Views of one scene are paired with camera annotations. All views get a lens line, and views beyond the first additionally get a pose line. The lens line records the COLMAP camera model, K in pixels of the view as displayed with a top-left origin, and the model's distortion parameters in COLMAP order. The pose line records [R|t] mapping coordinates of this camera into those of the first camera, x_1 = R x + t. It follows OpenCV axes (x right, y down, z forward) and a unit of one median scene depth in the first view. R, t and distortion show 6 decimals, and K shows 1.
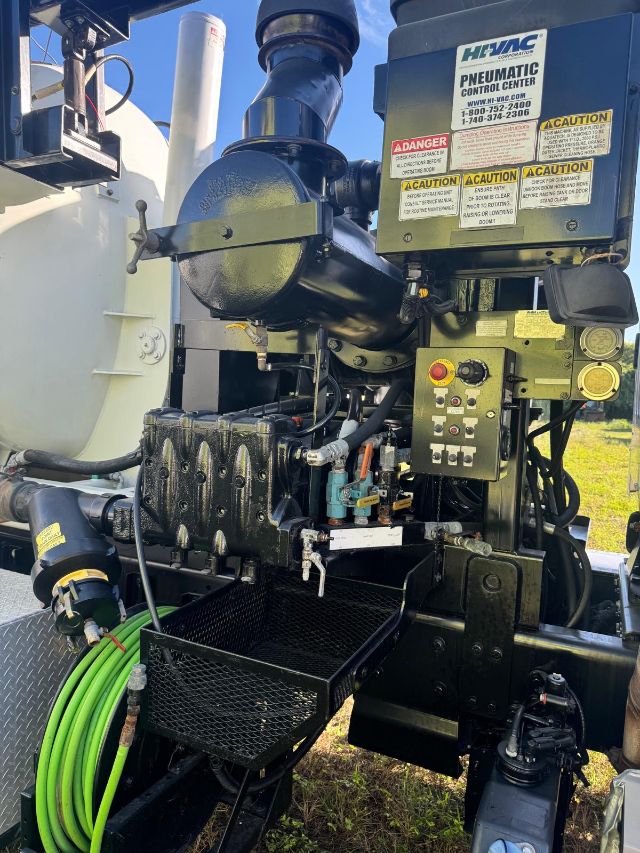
lens RADIAL K [[600.1, 0, 320.0], [0, 600.1, 426.5], [0, 0, 1]] dist [0.031386, -0.045008]
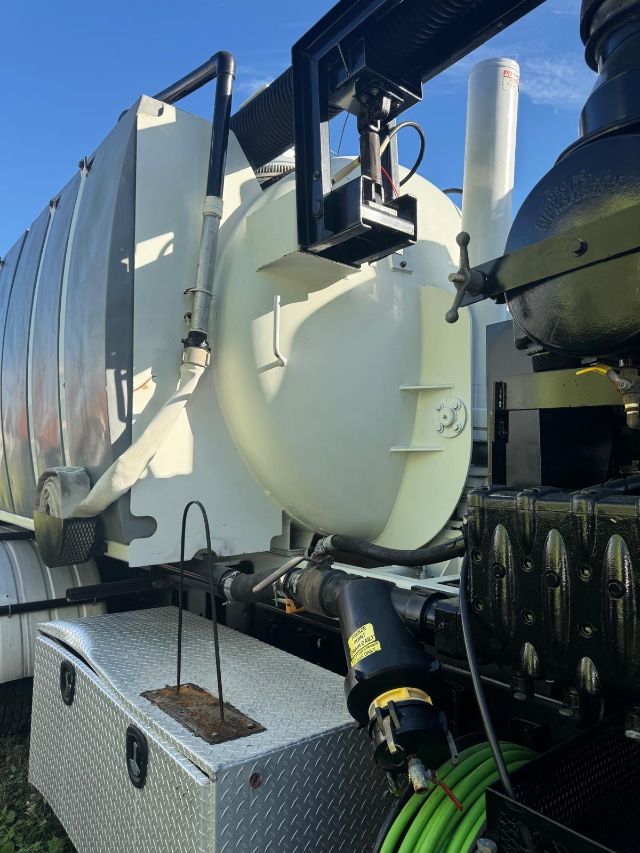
lens RADIAL K [[600.1, 0, 320.0], [0, 600.1, 426.5], [0, 0, 1]] dist [0.031386, -0.045008]
pose [[0.899001, -0.069935, -0.432326, -0.094031], [0.013566, 0.991141, -0.132122, -0.004830], [0.437736, 0.112913, 0.891985, 0.148496]]
